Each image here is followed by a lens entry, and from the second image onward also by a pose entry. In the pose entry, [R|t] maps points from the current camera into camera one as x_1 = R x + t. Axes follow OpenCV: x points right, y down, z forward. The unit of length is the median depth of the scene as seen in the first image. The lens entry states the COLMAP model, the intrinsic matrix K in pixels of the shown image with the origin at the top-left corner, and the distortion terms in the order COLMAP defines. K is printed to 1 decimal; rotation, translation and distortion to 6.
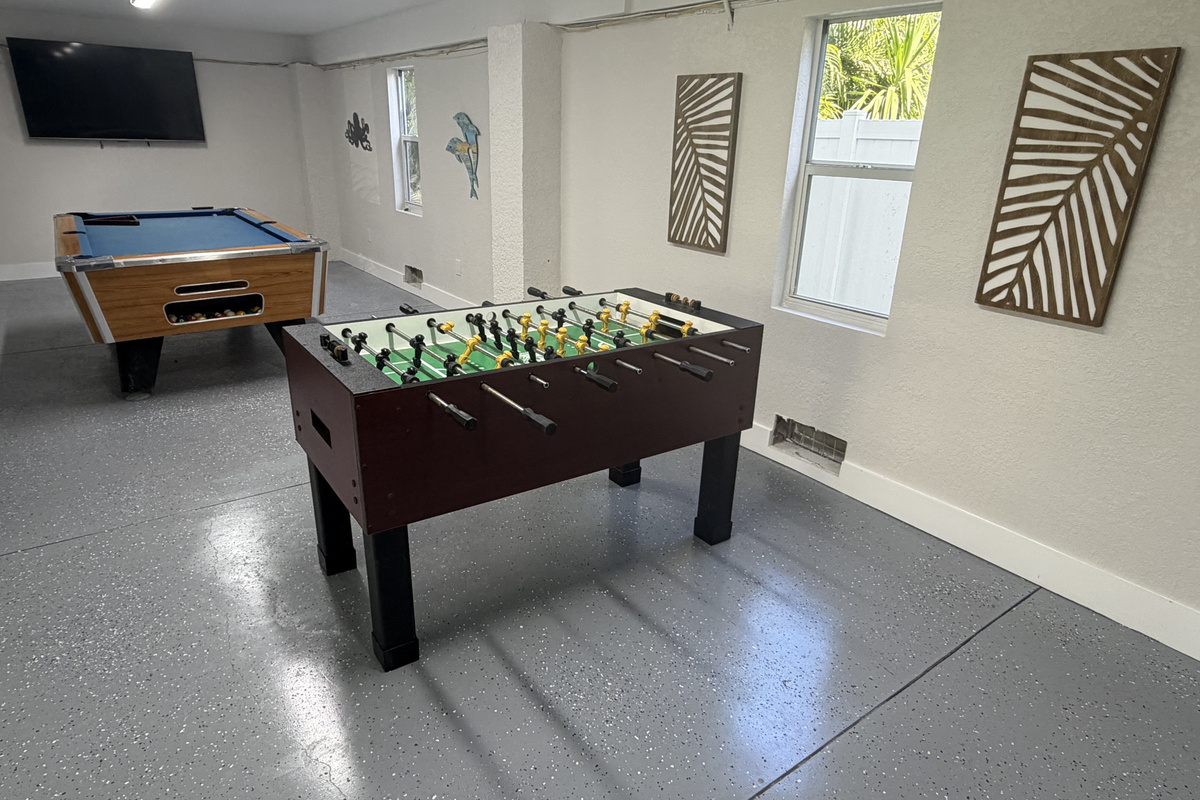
lens RADIAL K [[714.1, 0, 598.7], [0, 714.1, 411.6], [0, 0, 1]] dist [0.001636, -0.000746]
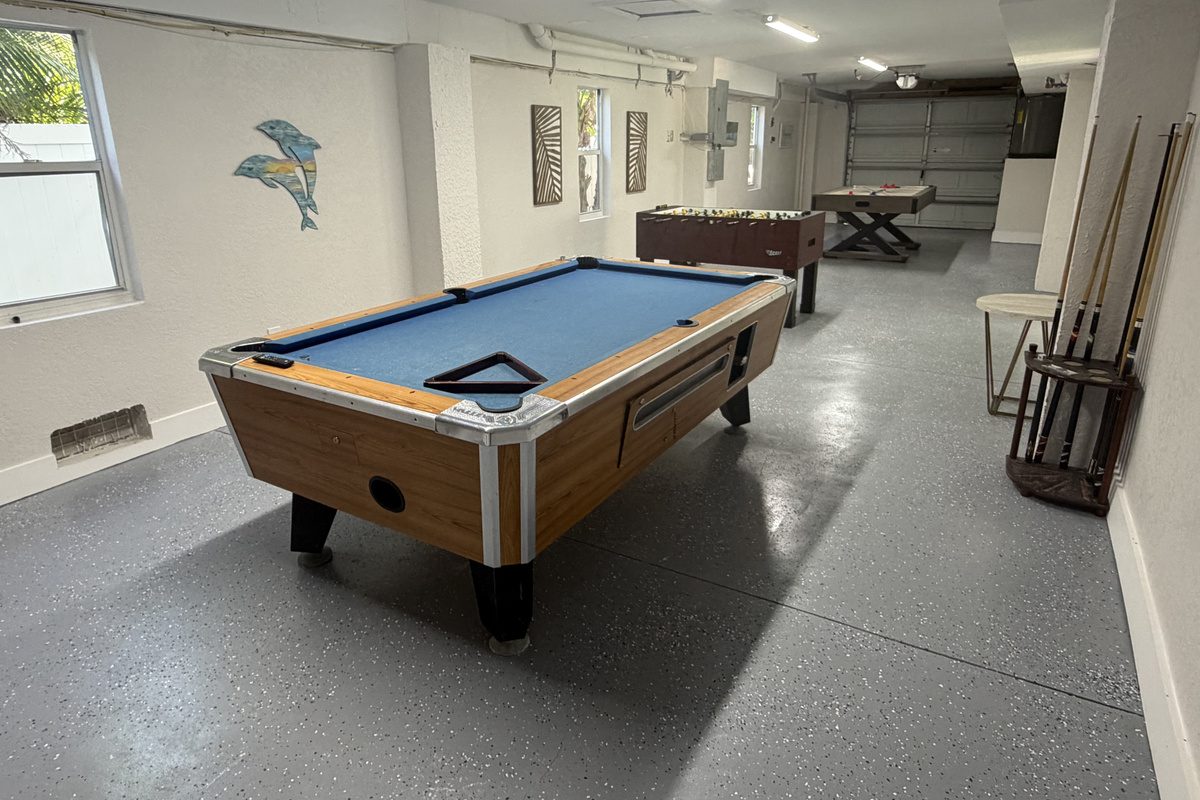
lens RADIAL K [[714.1, 0, 596.7], [0, 714.1, 397.1], [0, 0, 1]] dist [0.001636, -0.000746]
pose [[-0.386745, -0.330515, 0.860923, -1.621889], [0.339224, 0.817123, 0.466087, -0.640410], [-0.857528, 0.472303, -0.203900, 1.538367]]
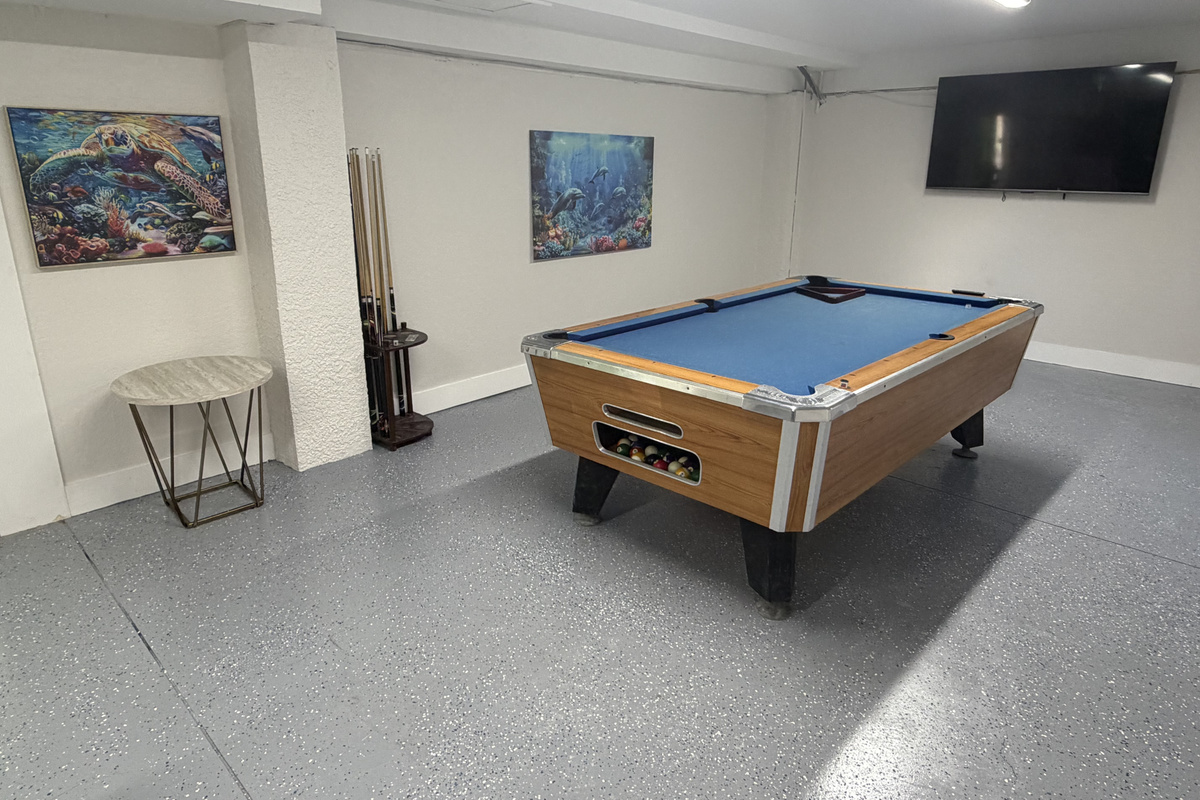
lens RADIAL K [[714.1, 0, 596.9], [0, 714.1, 392.2], [0, 0, 1]] dist [0.001636, -0.000746]
pose [[0.187607, 0.276082, -0.942646, 0.032719], [-0.358450, 0.912745, 0.195986, -0.338089], [0.914504, 0.301123, 0.270199, 0.881400]]
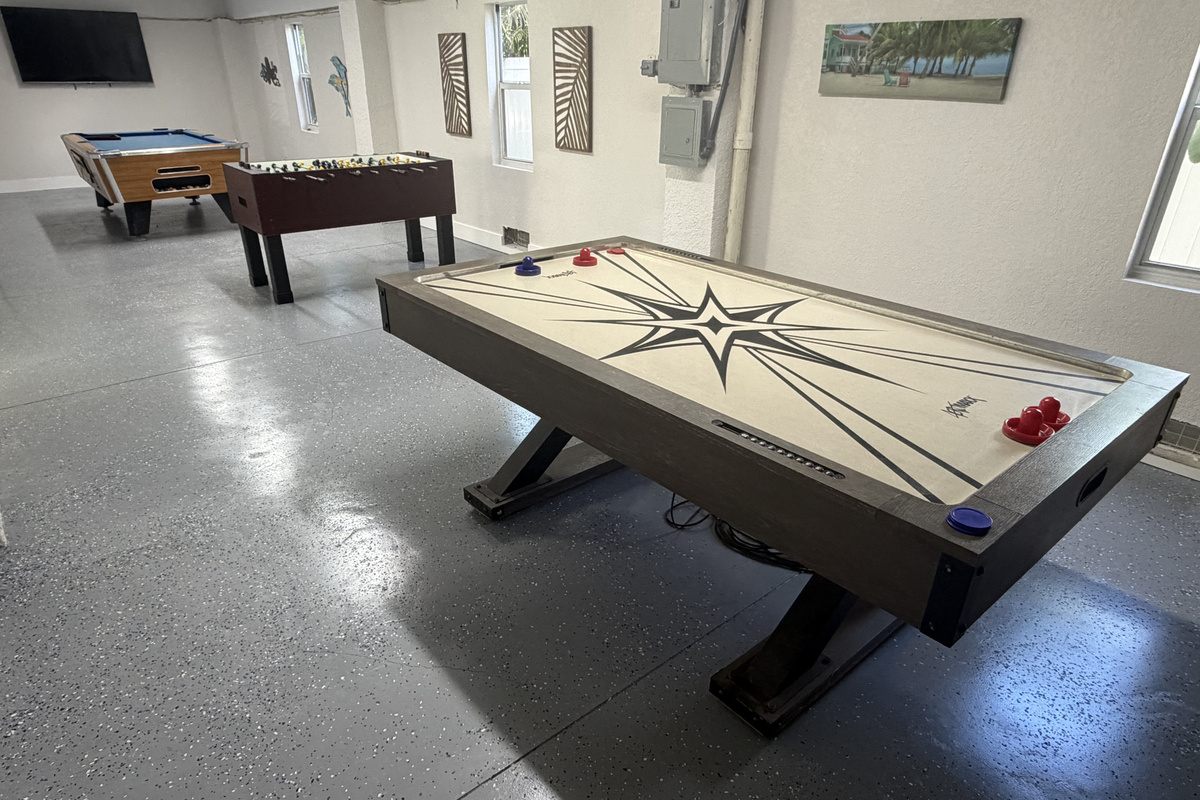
lens RADIAL K [[714.1, 0, 593.6], [0, 714.1, 426.1], [0, 0, 1]] dist [0.001636, -0.000746]
pose [[0.998004, -0.046345, 0.042899, 0.373290], [0.042137, 0.994655, 0.094262, 0.346120], [-0.047038, -0.092266, 0.994623, -0.868573]]
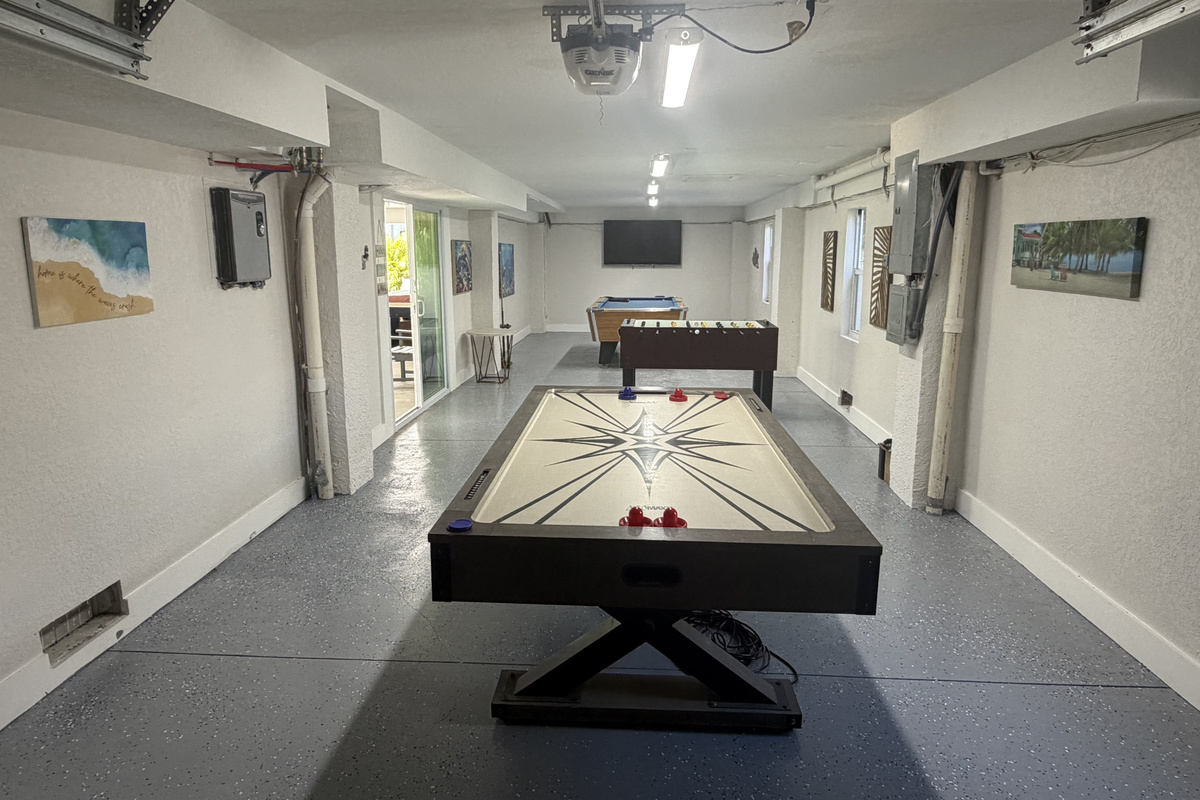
lens RADIAL K [[714.1, 0, 623.6], [0, 714.1, 377.8], [0, 0, 1]] dist [0.001636, -0.000746]
pose [[0.789005, 0.081998, -0.608890, 0.973848], [-0.204023, 0.969783, -0.133776, 0.363109], [0.579522, 0.229777, 0.781893, -0.919881]]
